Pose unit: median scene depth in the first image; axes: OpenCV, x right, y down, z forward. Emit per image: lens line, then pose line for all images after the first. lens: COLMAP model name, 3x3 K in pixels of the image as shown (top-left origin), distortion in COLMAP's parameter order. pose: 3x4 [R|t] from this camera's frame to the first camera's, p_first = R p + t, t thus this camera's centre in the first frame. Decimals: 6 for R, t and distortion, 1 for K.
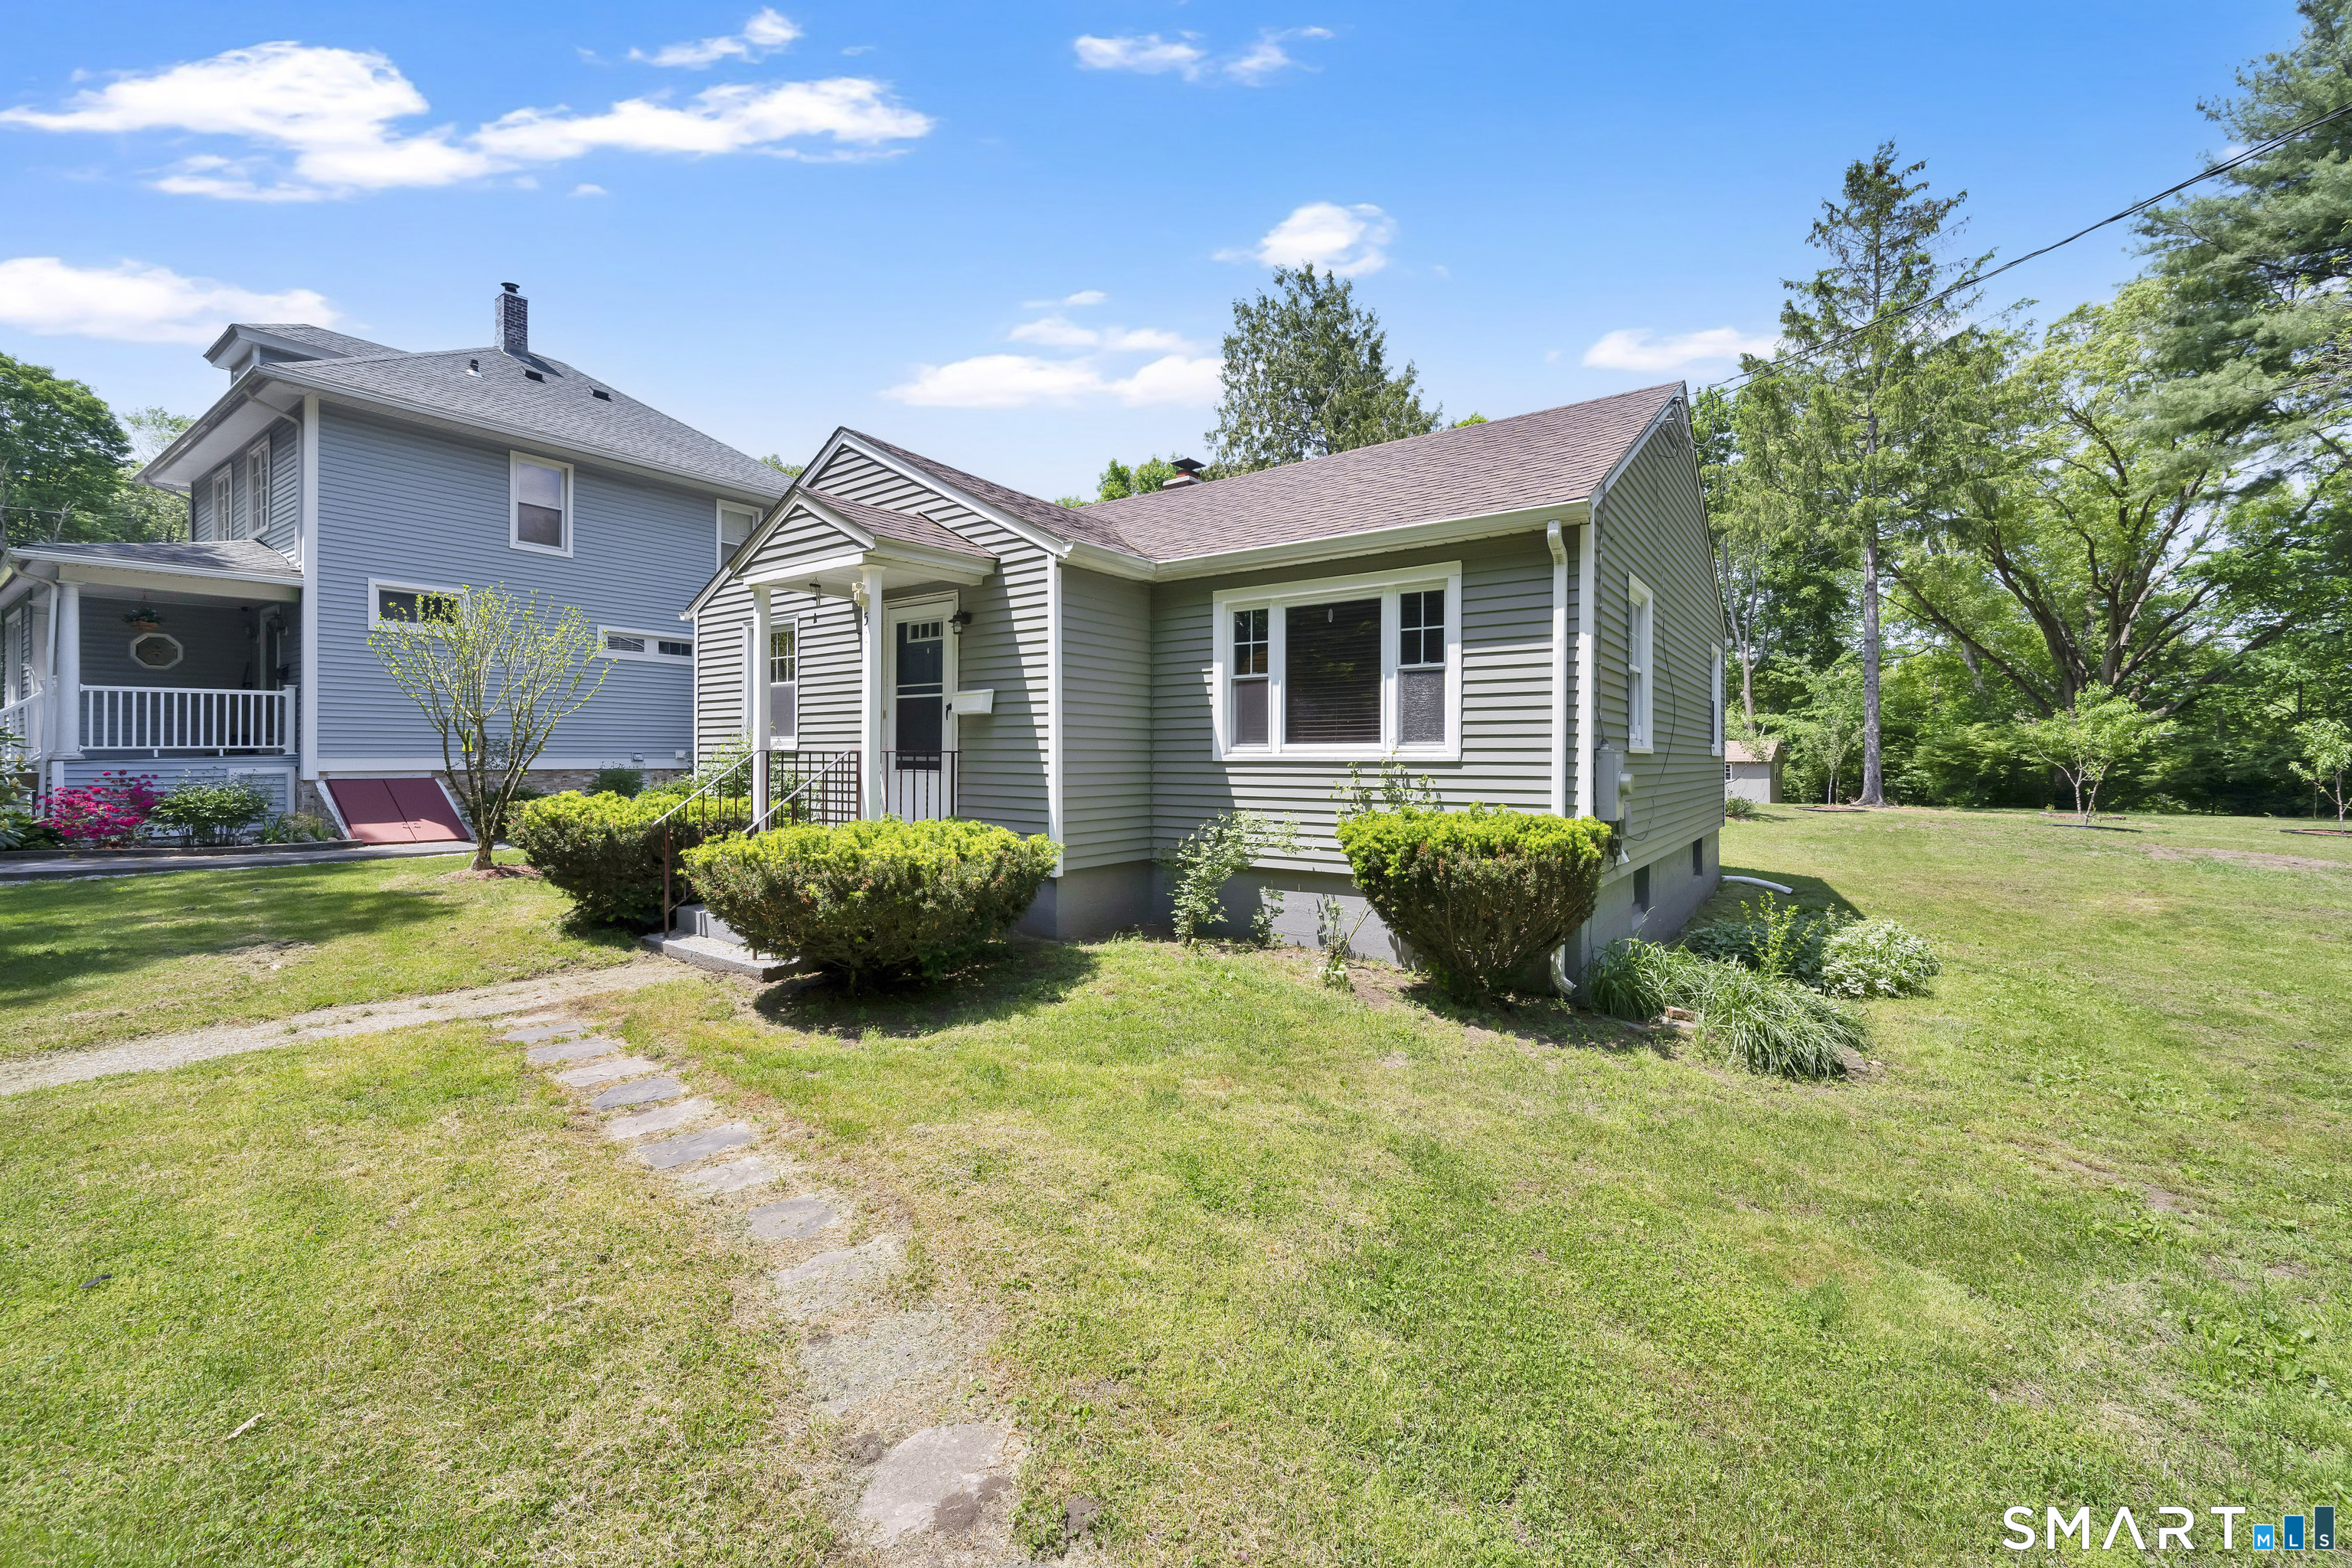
lens RADIAL K [[948.6, 0, 1172.4], [0, 948.6, 747.7], [0, 0, 1]] dist [0.000157, -0.000114]
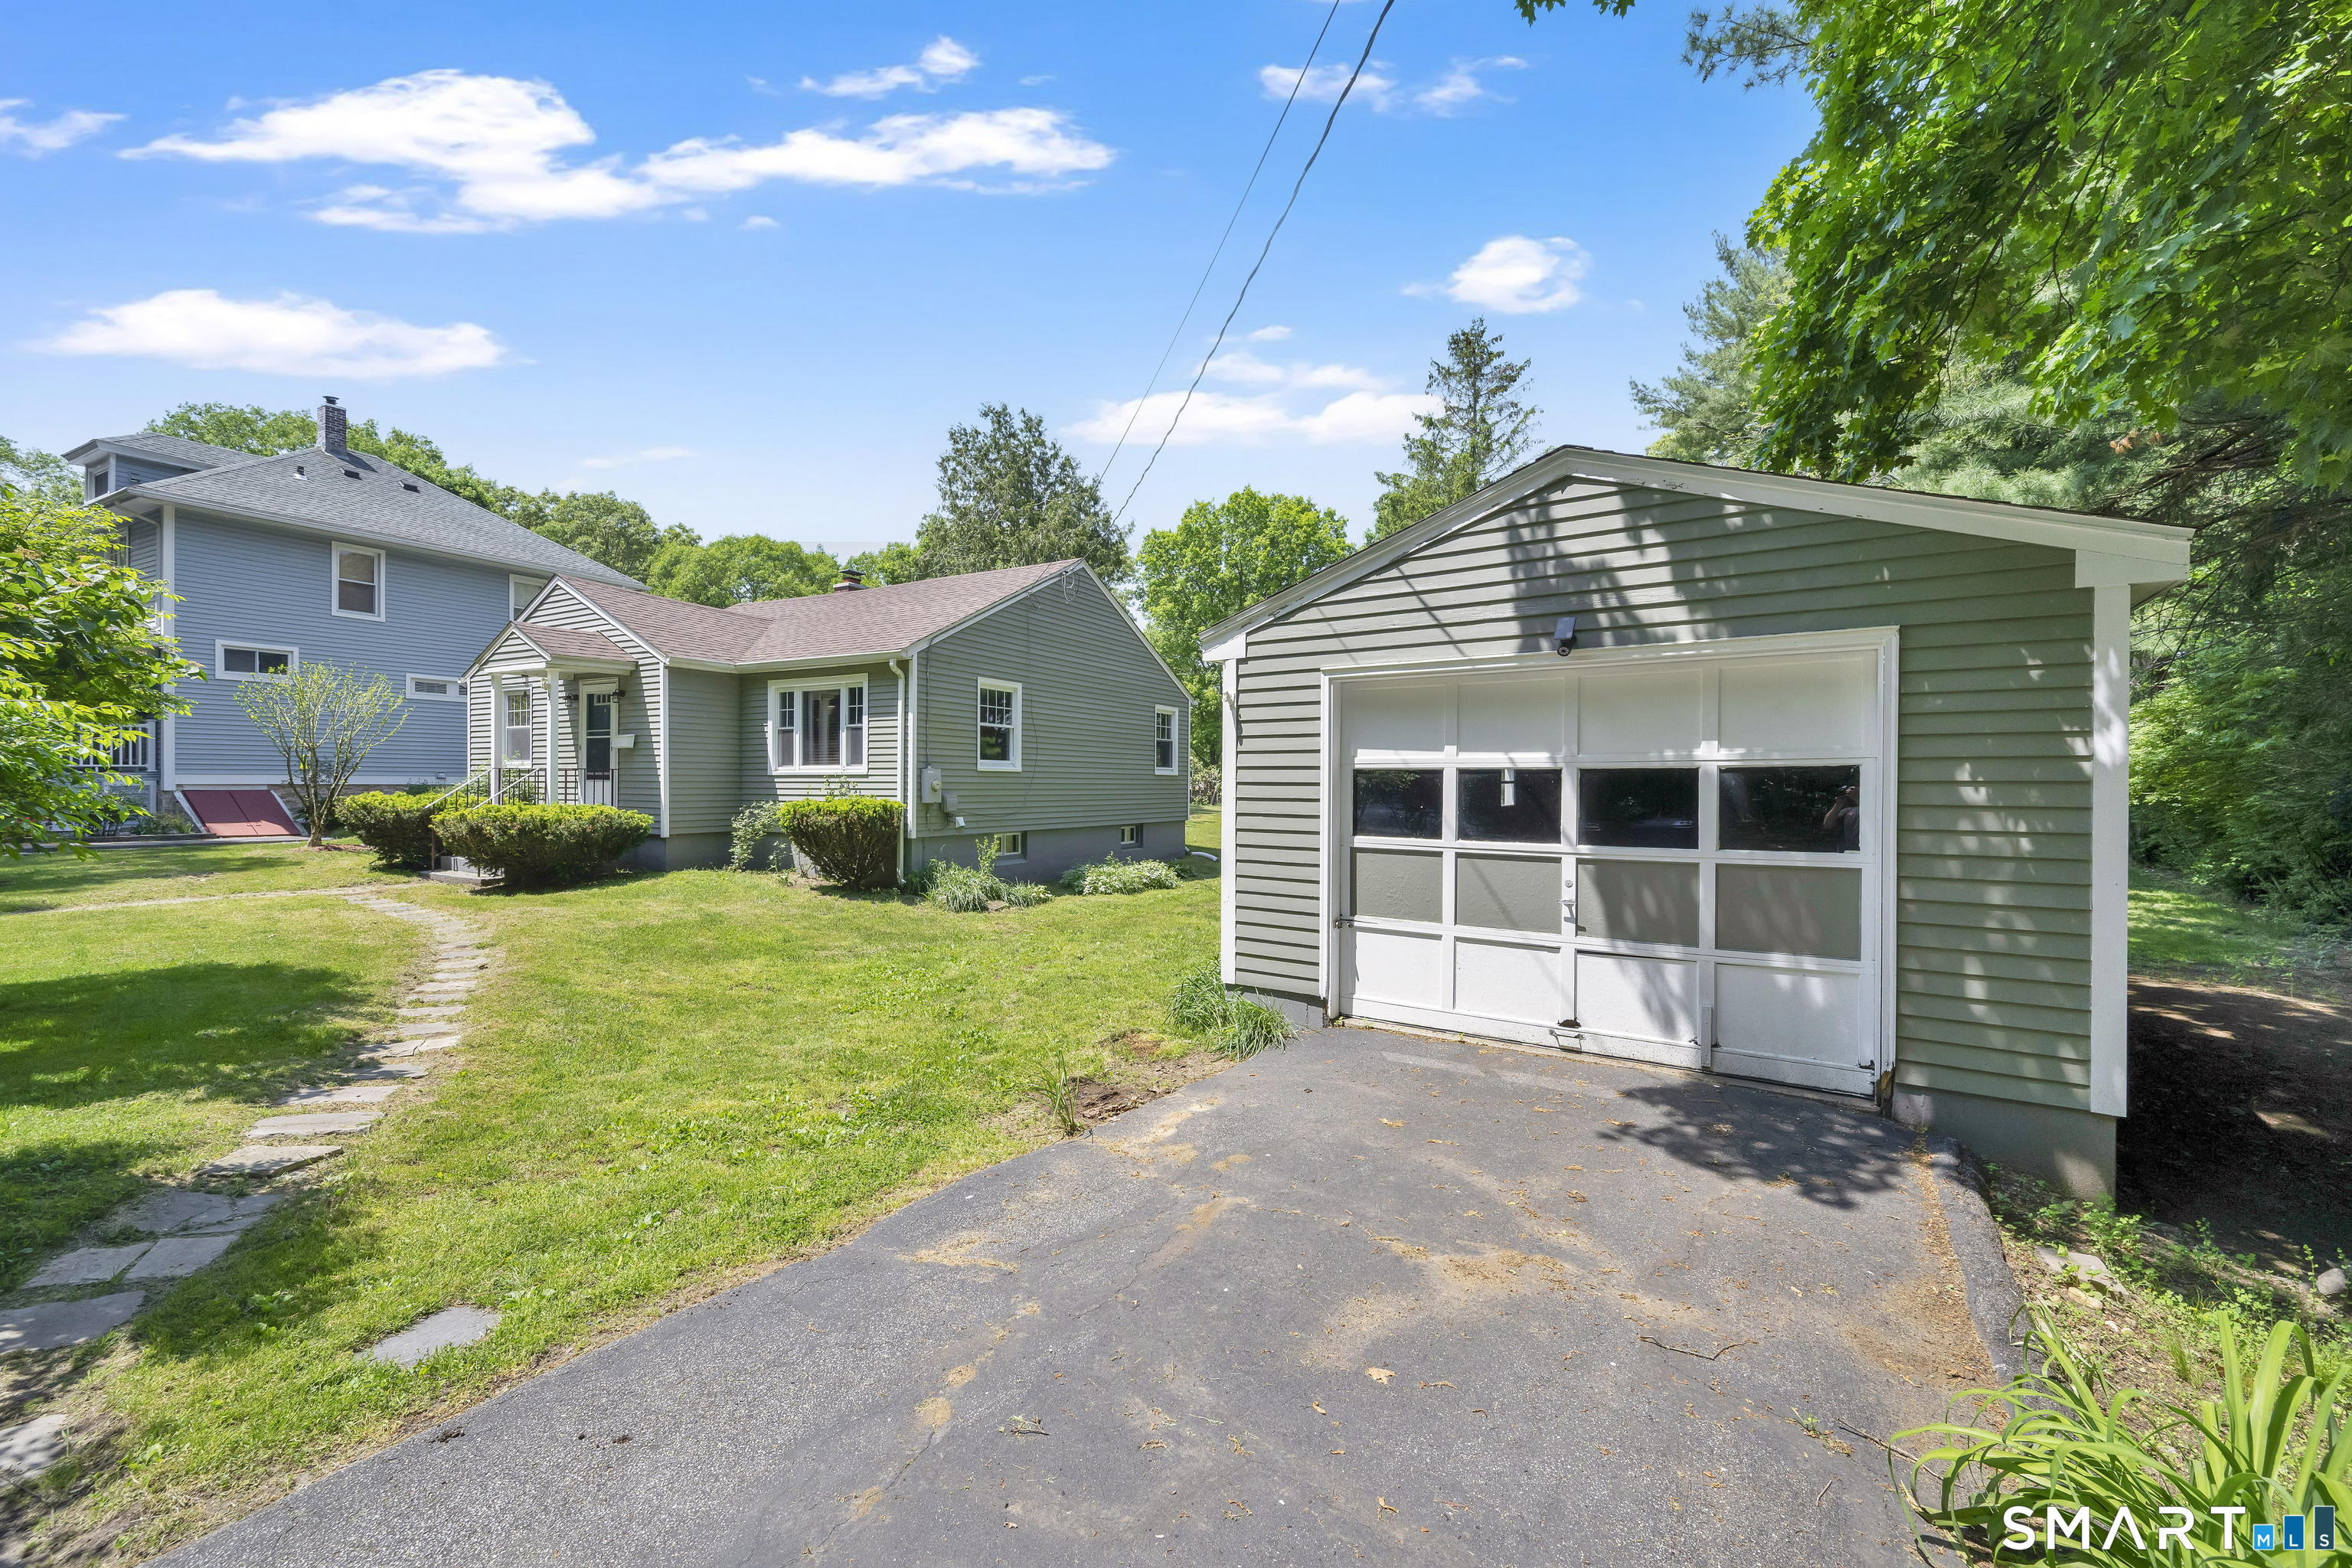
lens RADIAL K [[940.2, 0, 1191.5], [0, 940.2, 783.8], [0, 0, 1]] dist [-0.005573, -0.000036]
pose [[0.990667, 0.001680, 0.136296, 0.603633], [-0.003302, 0.999926, 0.011675, 0.007512], [-0.136266, -0.012016, 0.990599, -0.888216]]
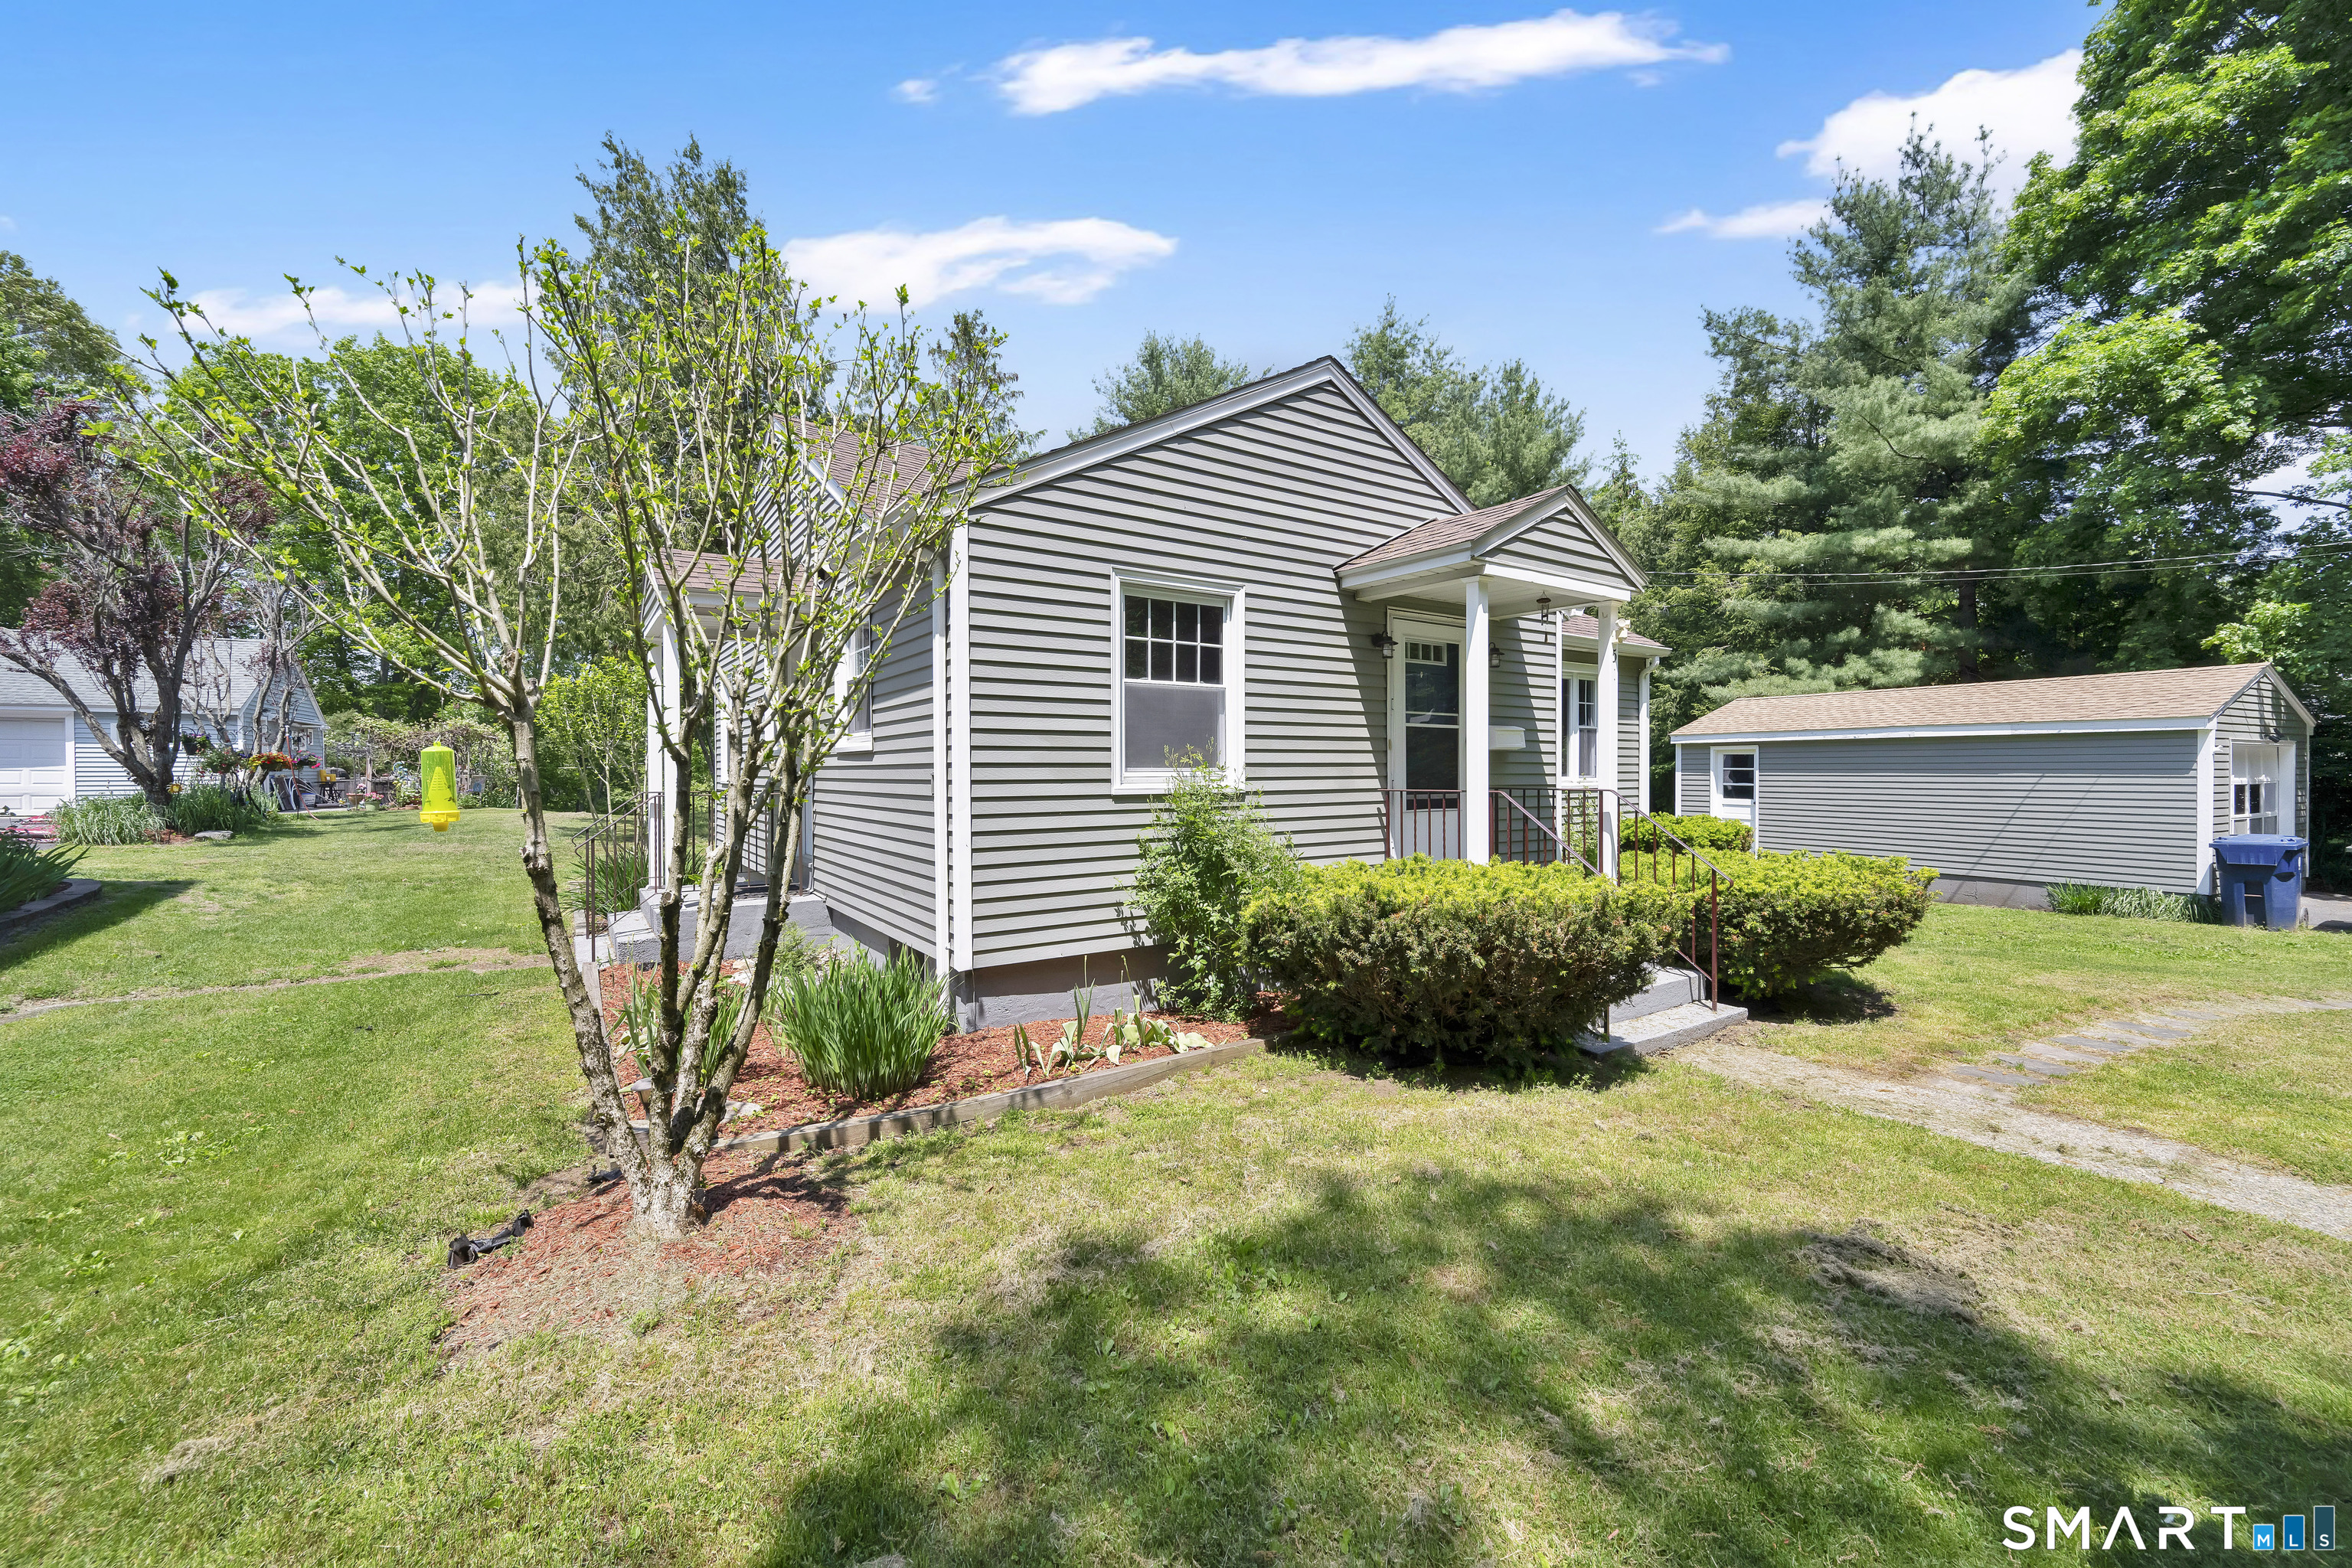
lens RADIAL K [[940.2, 0, 1191.5], [0, 940.2, 783.8], [0, 0, 1]] dist [-0.005573, -0.000036]
pose [[0.324428, -0.015493, 0.945784, -1.242232], [-0.004479, 0.999829, 0.017914, -0.015506], [-0.945900, -0.010048, 0.324303, 0.978226]]
